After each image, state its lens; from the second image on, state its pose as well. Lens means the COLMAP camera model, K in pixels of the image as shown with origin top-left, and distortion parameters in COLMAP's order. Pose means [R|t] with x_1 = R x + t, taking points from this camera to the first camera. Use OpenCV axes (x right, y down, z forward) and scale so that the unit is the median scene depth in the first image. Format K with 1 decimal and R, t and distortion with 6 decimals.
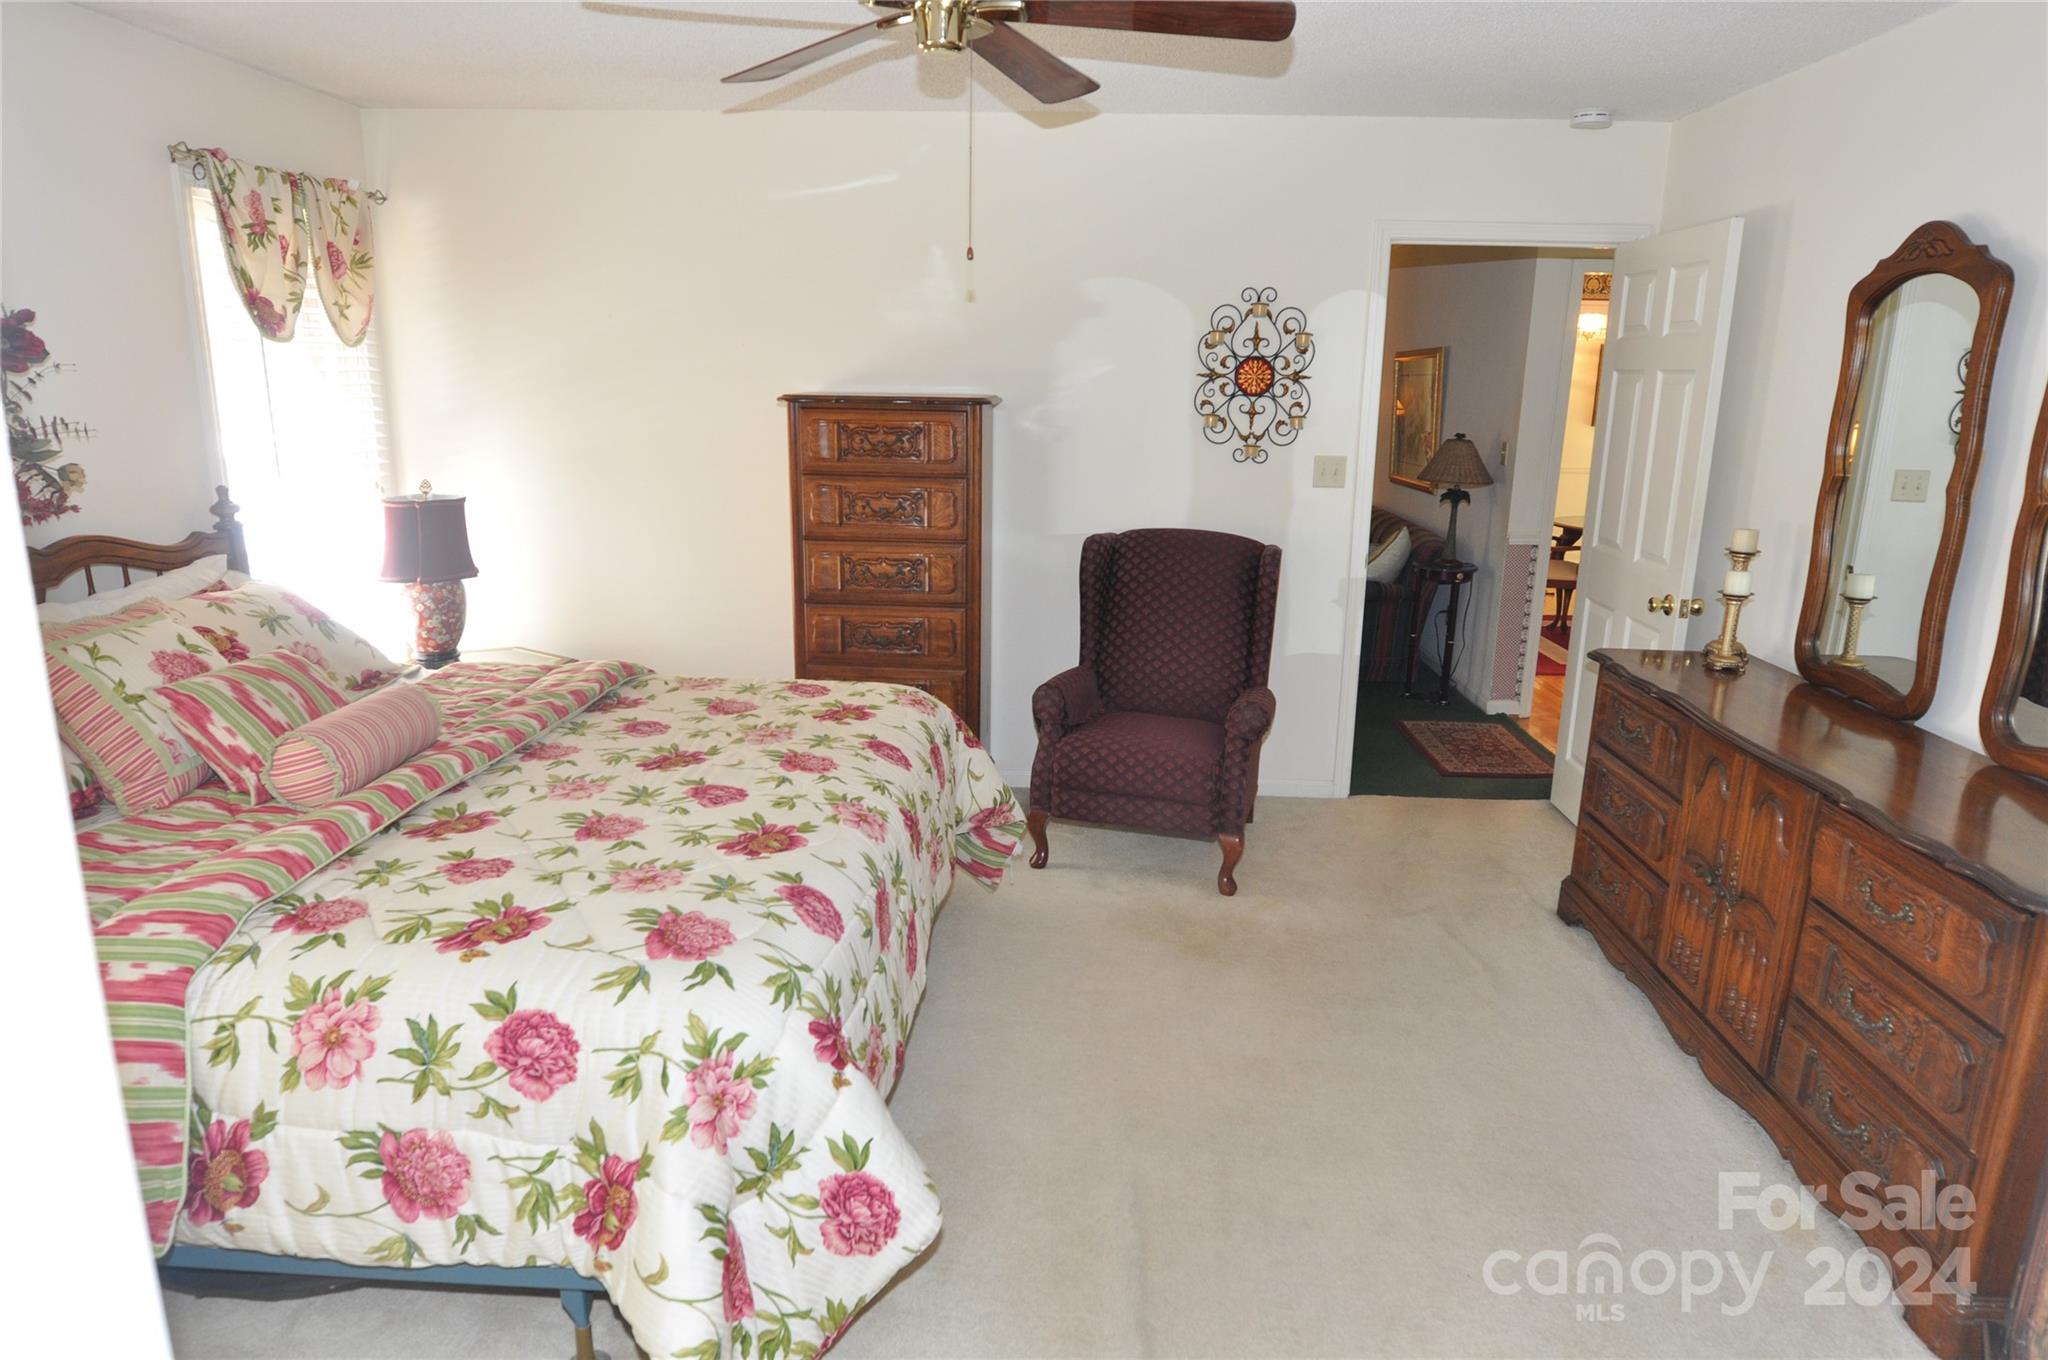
lens RADIAL K [[1240.9, 0, 1028.3], [0, 1240.9, 674.4], [0, 0, 1]] dist [-0.015186, -0.002432]
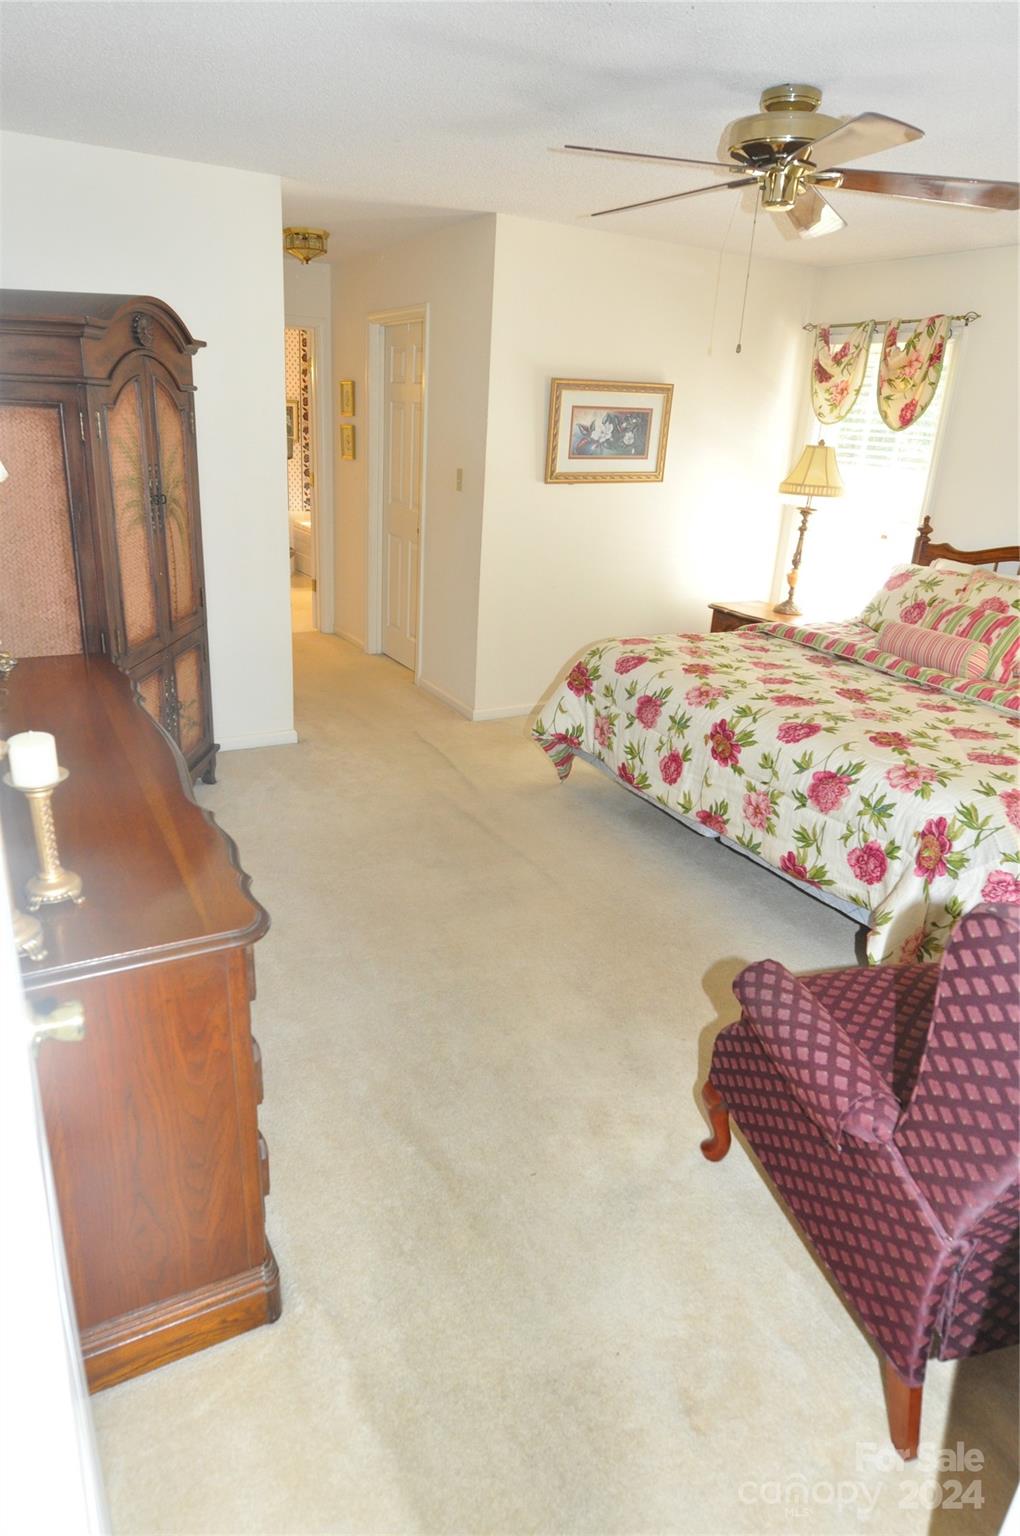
lens RADIAL K [[930.7, 0, 503.4], [0, 930.7, 769.0], [0, 0, 1]] dist [-0.015186, -0.002432]
pose [[-0.849347, 0.129421, -0.511723, 0.668777], [-0.187524, 0.832244, 0.521733, -0.360751], [0.493402, 0.539092, -0.682594, 1.527640]]
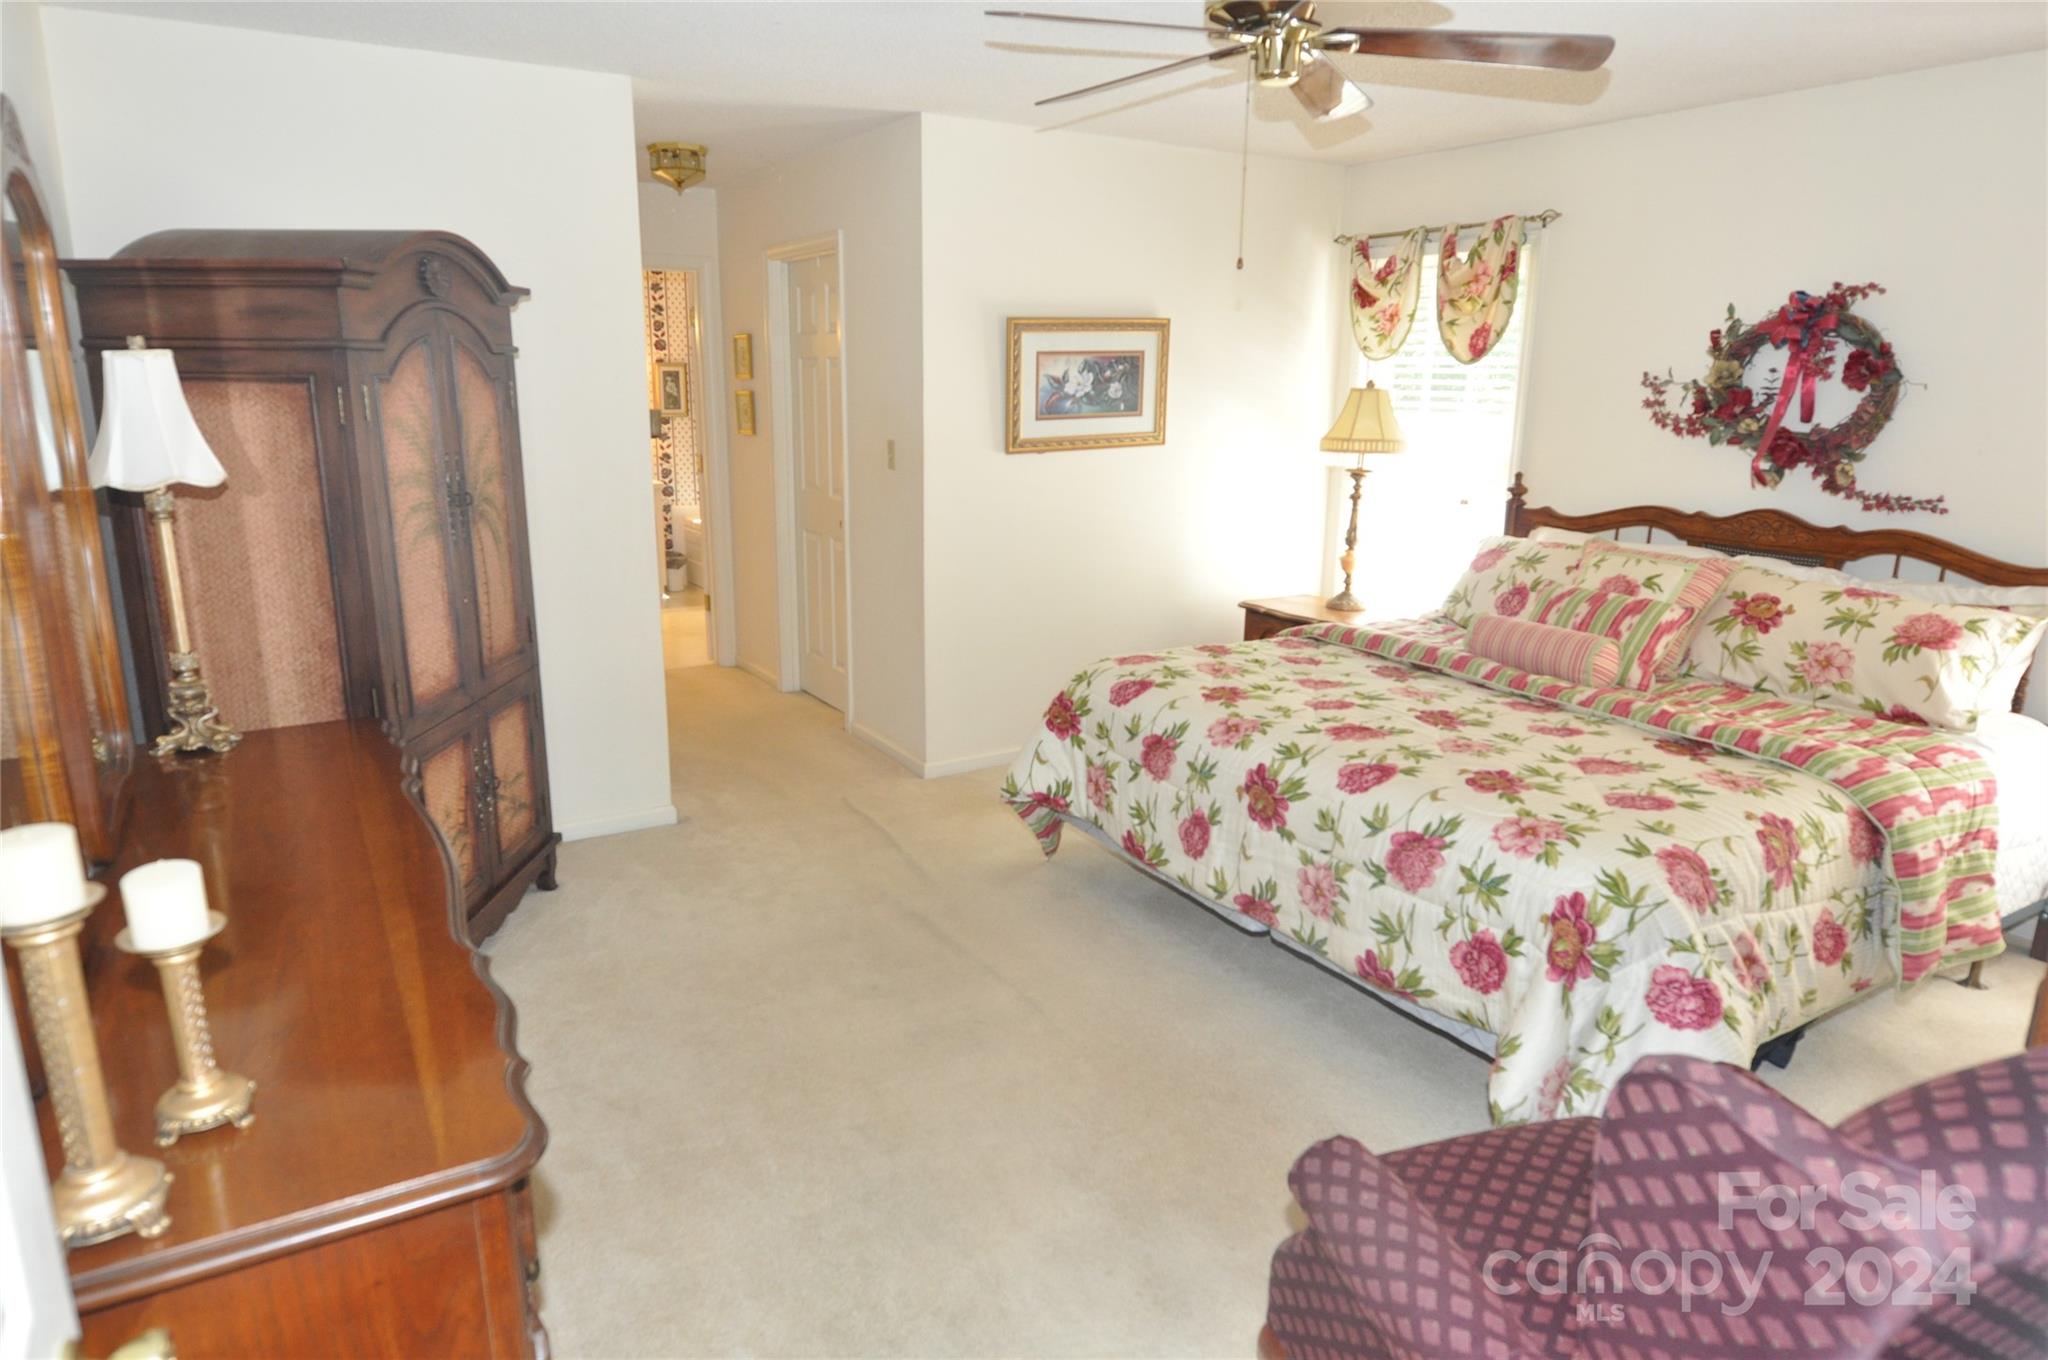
lens RADIAL K [[1240.9, 0, 1019.8], [0, 1240.9, 678.2], [0, 0, 1]] dist [-0.015186, -0.002432]
pose [[-0.830971, 0.109312, -0.545471, 0.610030], [-0.152911, 0.897859, 0.412876, -0.349514], [0.534889, 0.426496, -0.729380, 1.497021]]
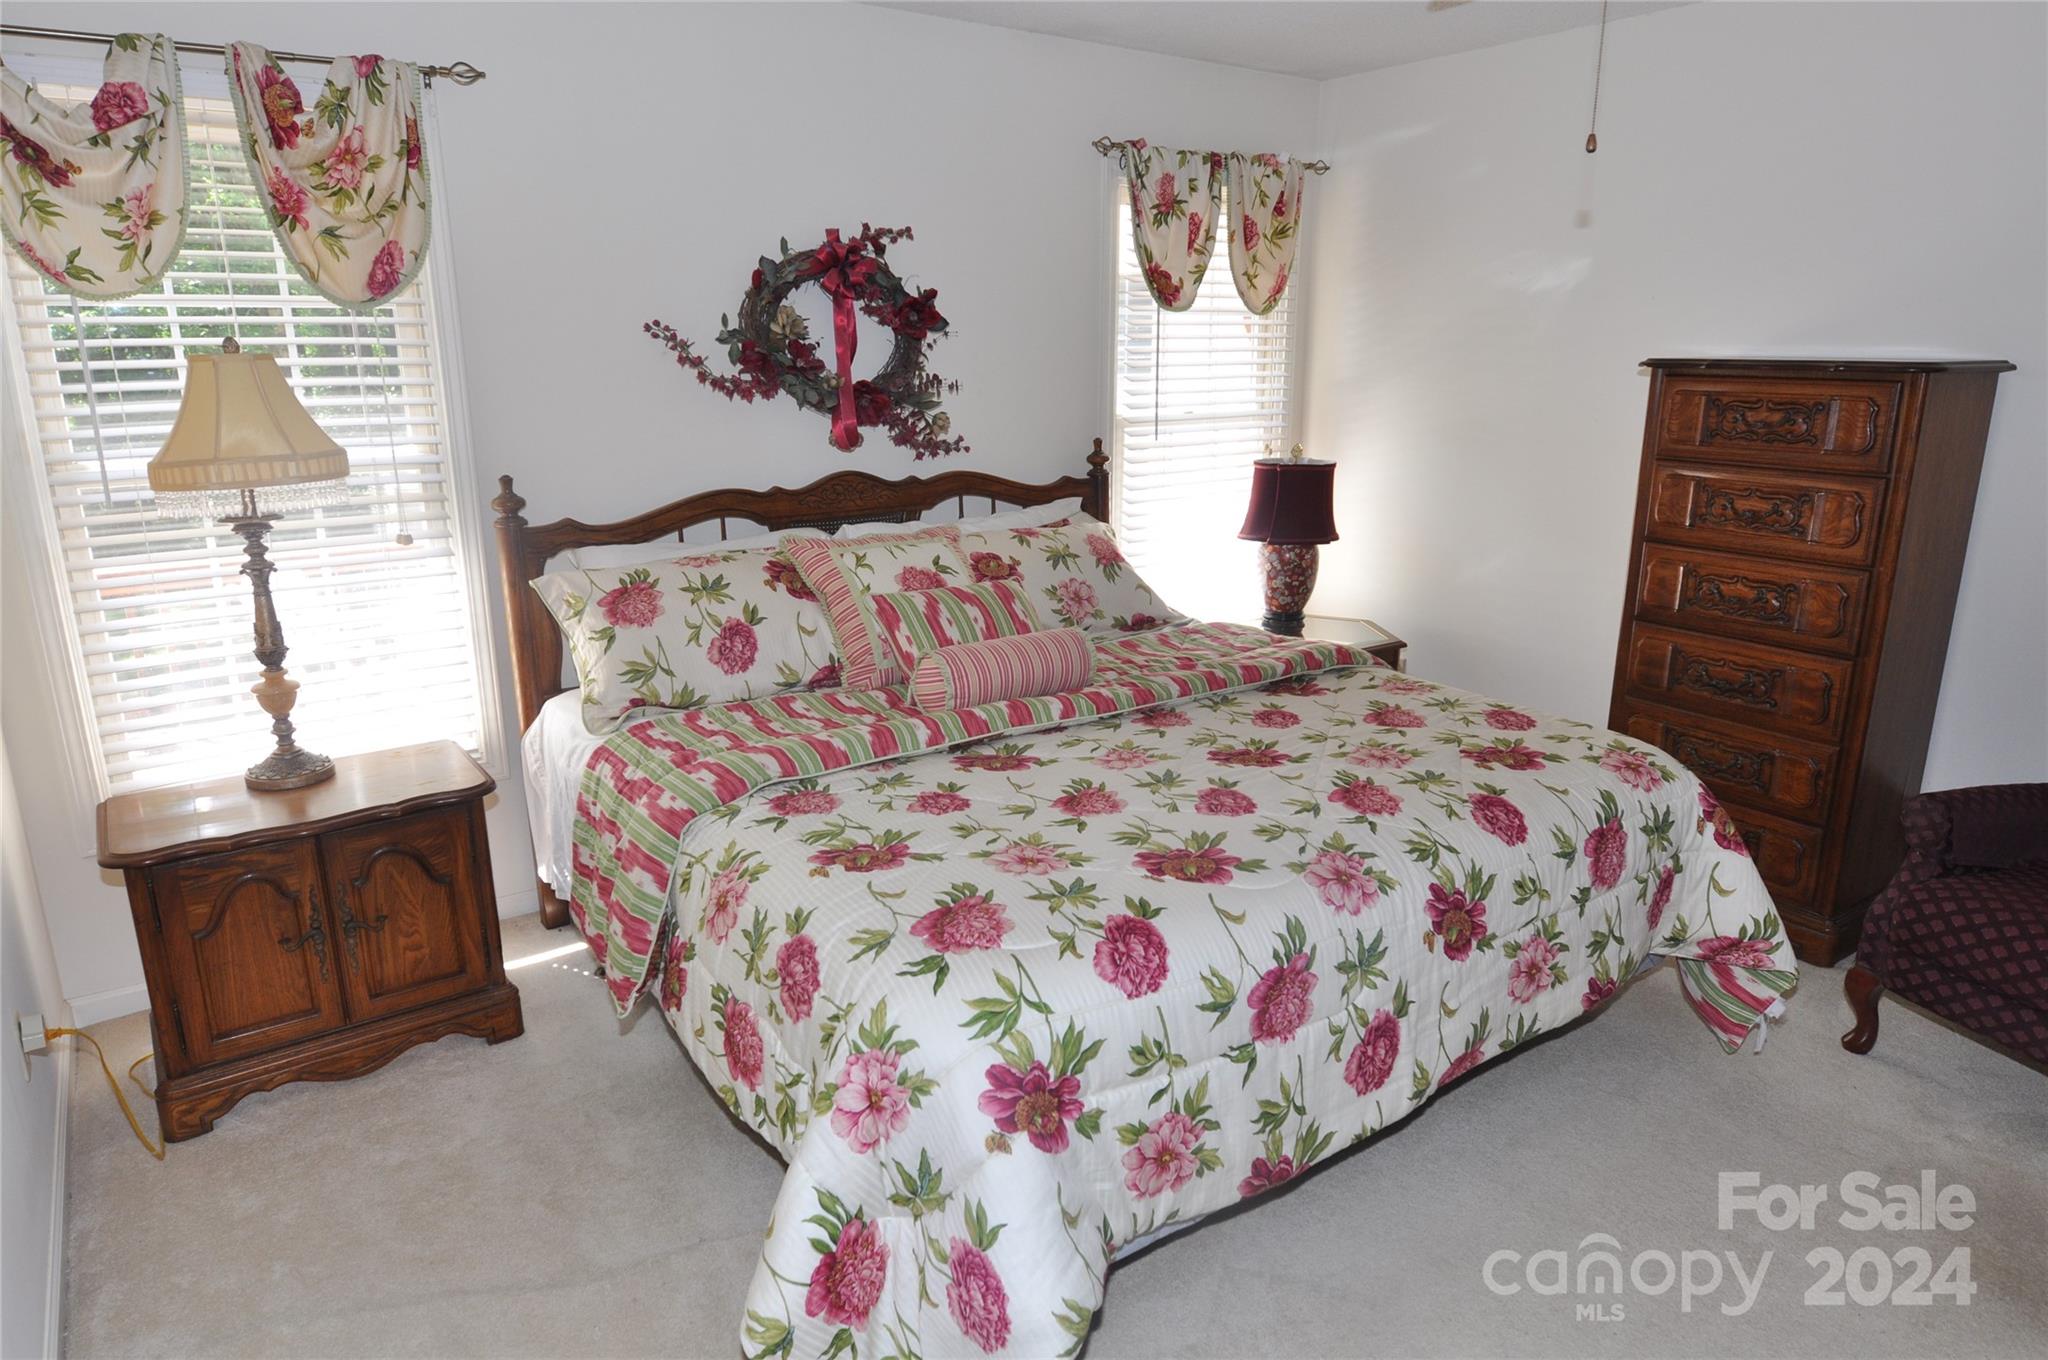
lens RADIAL K [[1240.9, 0, 1023.7], [0, 1240.9, 676.2], [0, 0, 1]] dist [-0.015186, -0.002432]
pose [[0.614292, 0.188554, -0.766220, 0.278425], [-0.173275, 0.979563, 0.102136, -0.049440], [0.769819, 0.070026, 0.634409, 0.270173]]
